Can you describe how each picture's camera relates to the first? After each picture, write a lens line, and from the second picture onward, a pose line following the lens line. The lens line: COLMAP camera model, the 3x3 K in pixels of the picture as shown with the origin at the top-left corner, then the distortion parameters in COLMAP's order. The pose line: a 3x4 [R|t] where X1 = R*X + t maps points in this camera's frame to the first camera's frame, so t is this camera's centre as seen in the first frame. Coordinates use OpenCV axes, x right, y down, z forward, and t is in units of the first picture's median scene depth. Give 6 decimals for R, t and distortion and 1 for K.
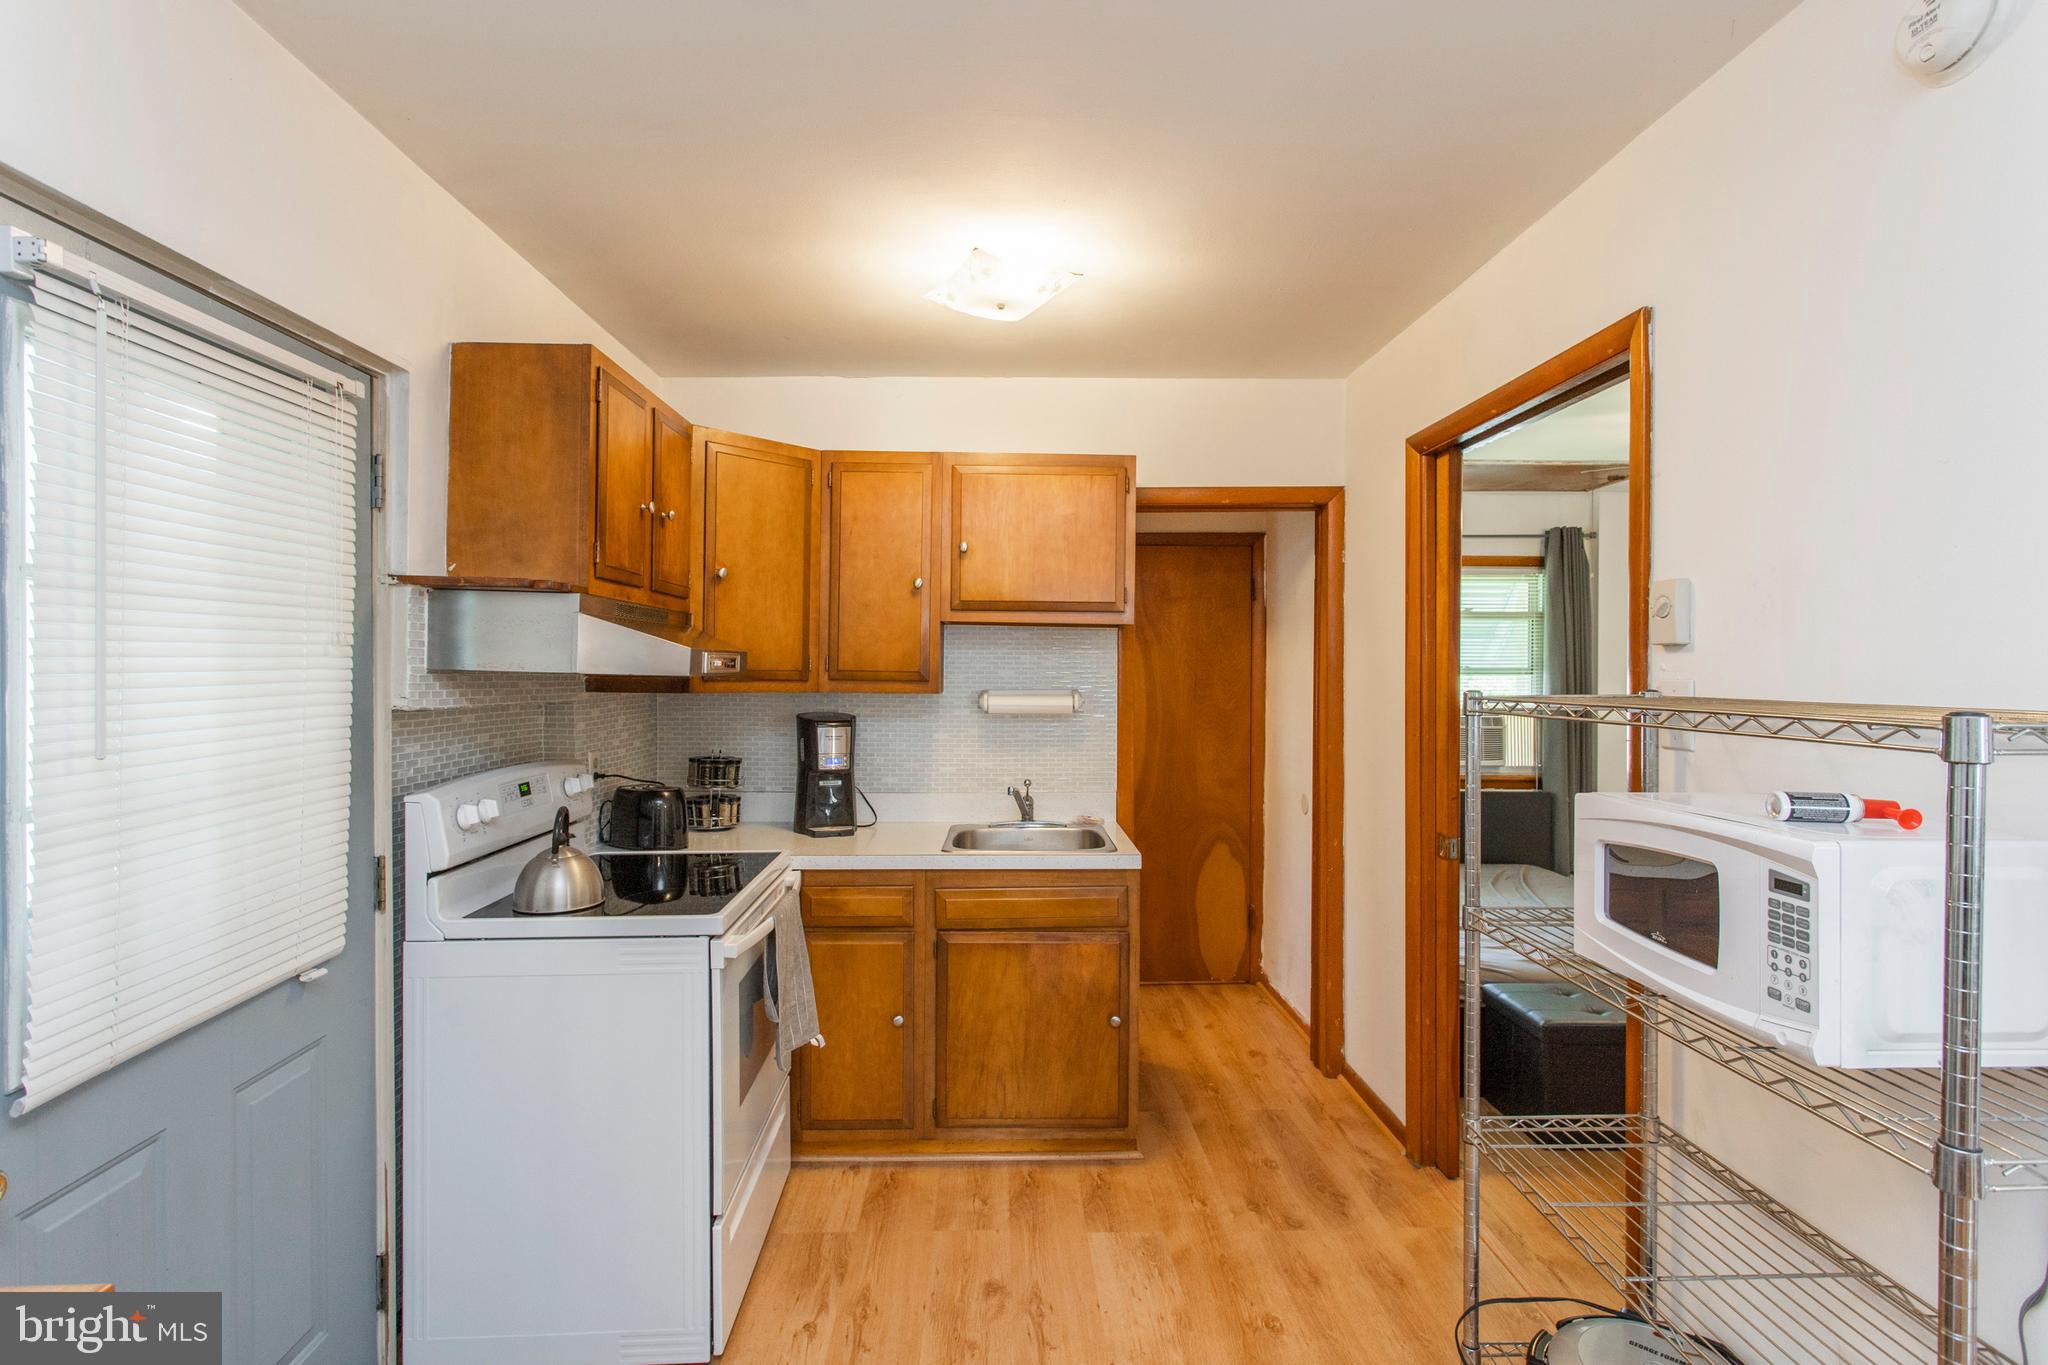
lens RADIAL K [[982.8, 0, 1024.0], [0, 982.8, 682.5], [0, 0, 1]] dist [0.000292, 0.000710]
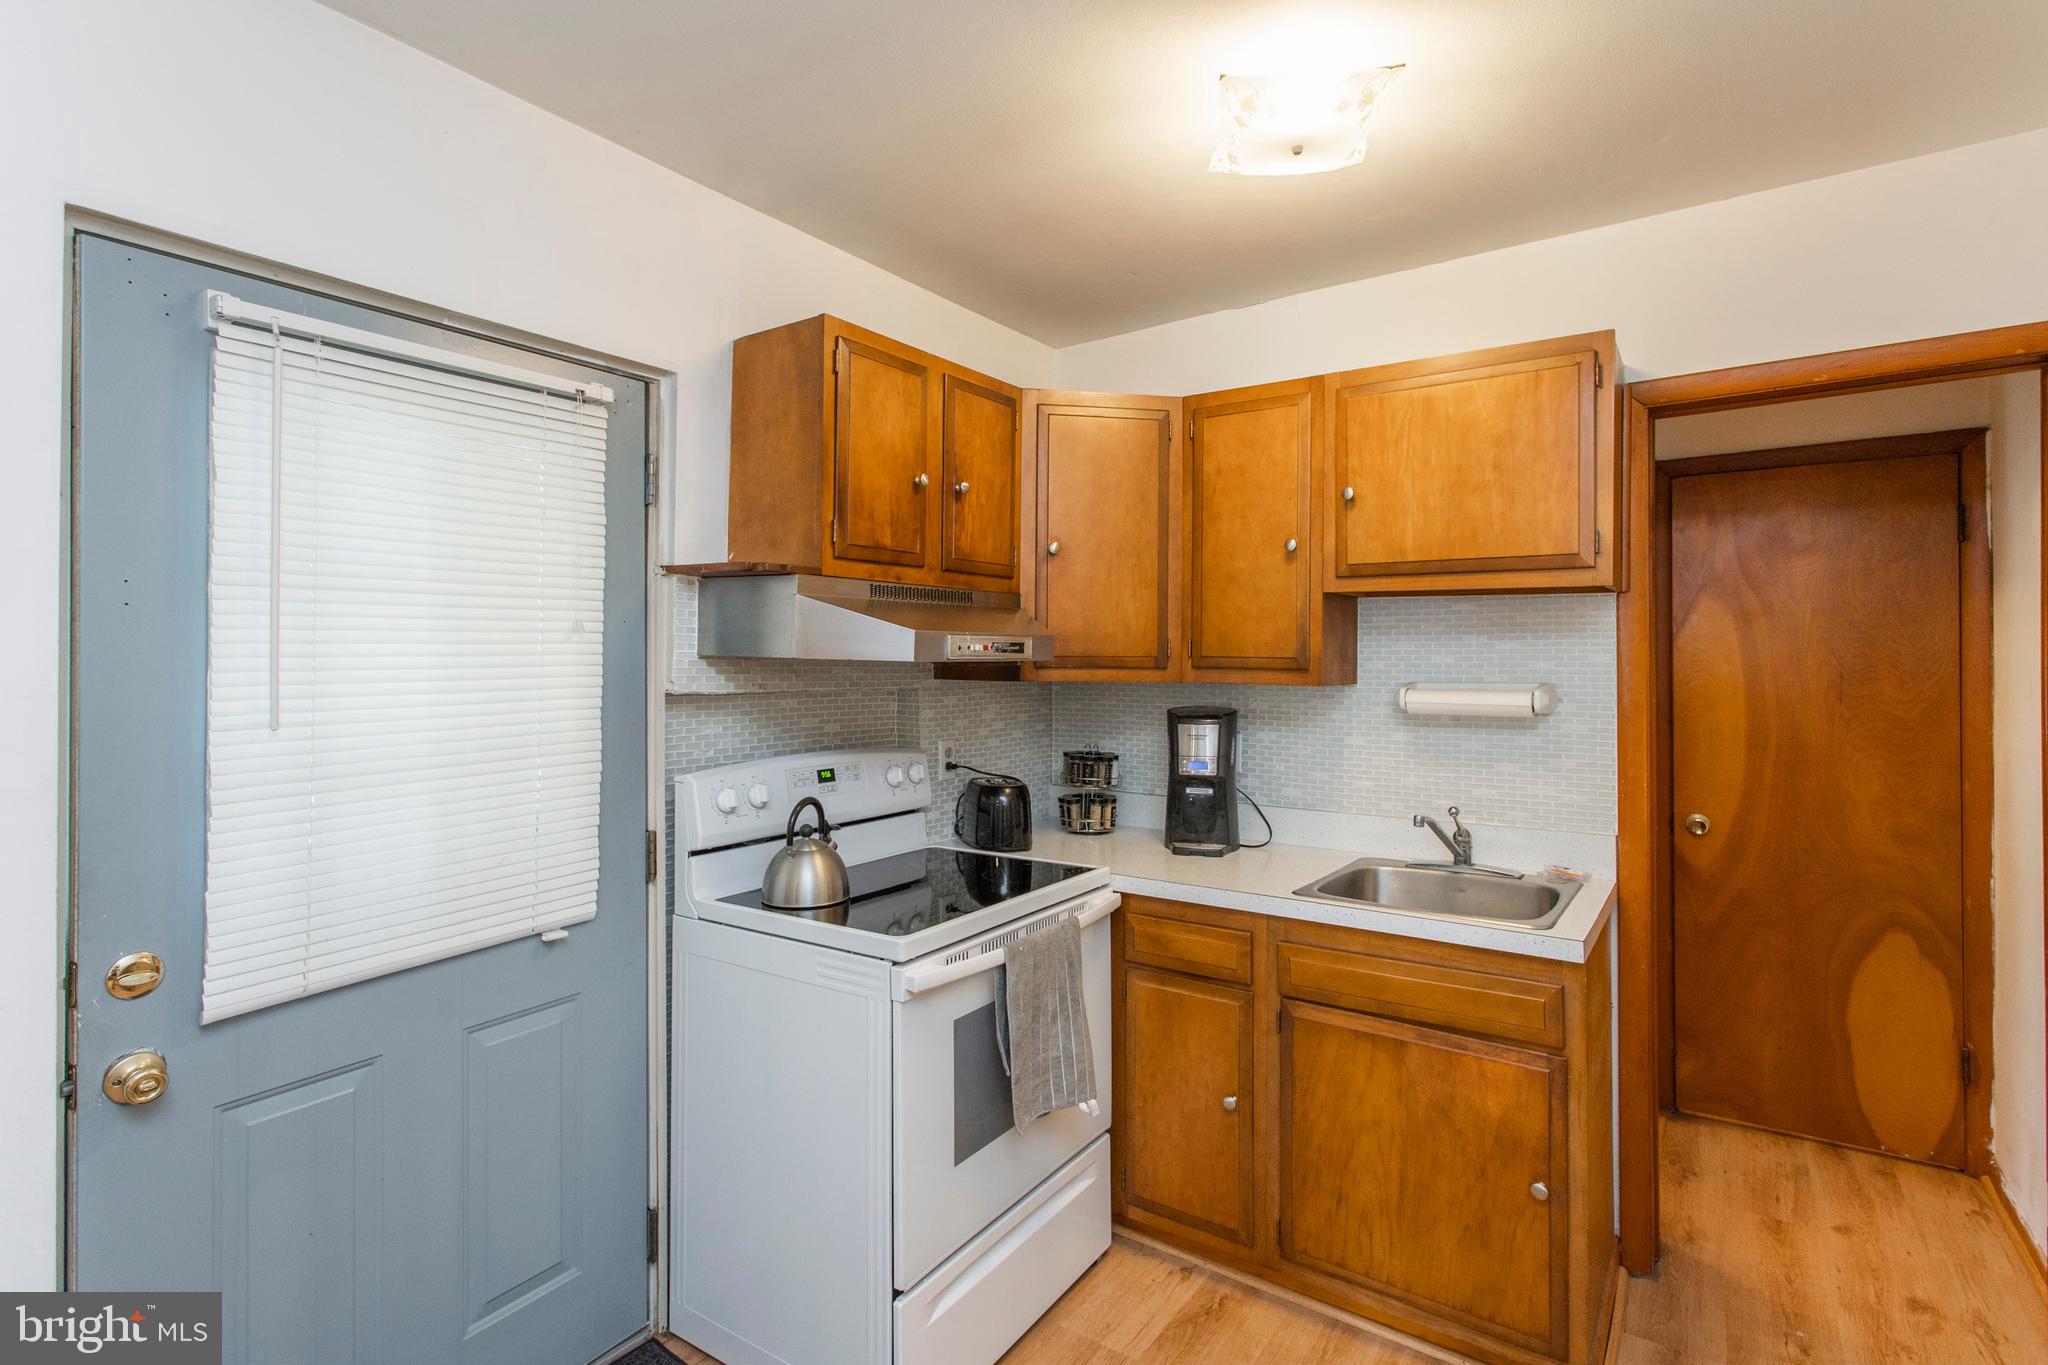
lens RADIAL K [[992.4, 0, 1017.2], [0, 992.4, 652.8], [0, 0, 1]] dist [-0.001007, 0.000925]
pose [[0.802439, -0.006298, -0.596702, 0.208008], [-0.006211, 0.999802, -0.018905, 0.001552], [0.596702, 0.018877, 0.802240, 0.254690]]
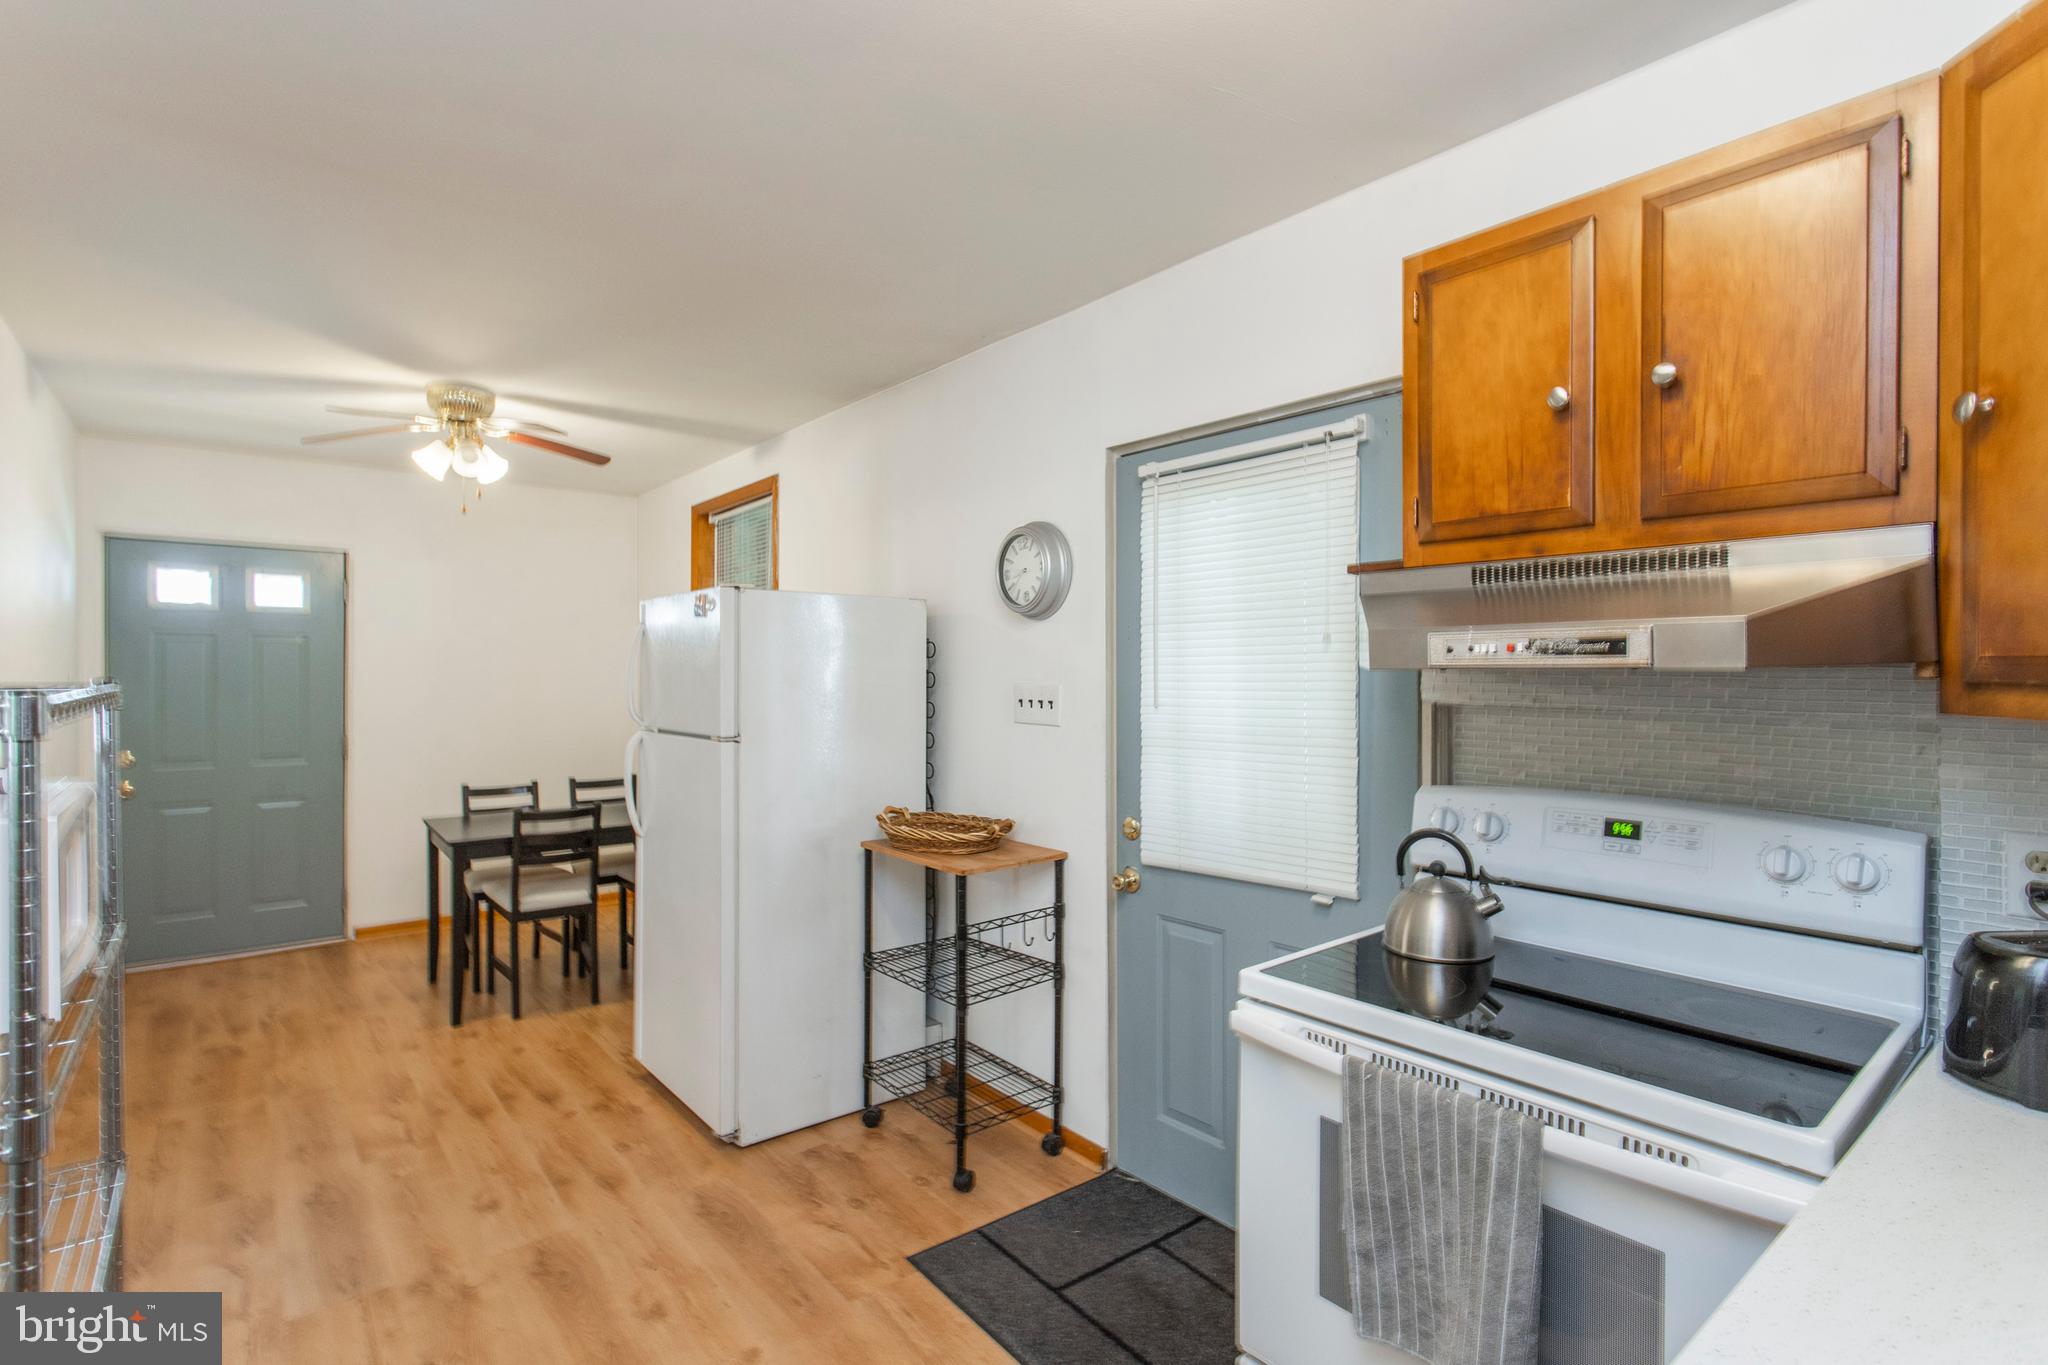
lens RADIAL K [[982.8, 0, 1024.0], [0, 982.8, 682.5], [0, 0, 1]] dist [0.000292, 0.000710]
pose [[-0.795777, 0.005843, -0.605562, 0.223147], [-0.011921, 0.999609, 0.025310, -0.008893], [0.605472, 0.027359, -0.795396, 1.083766]]
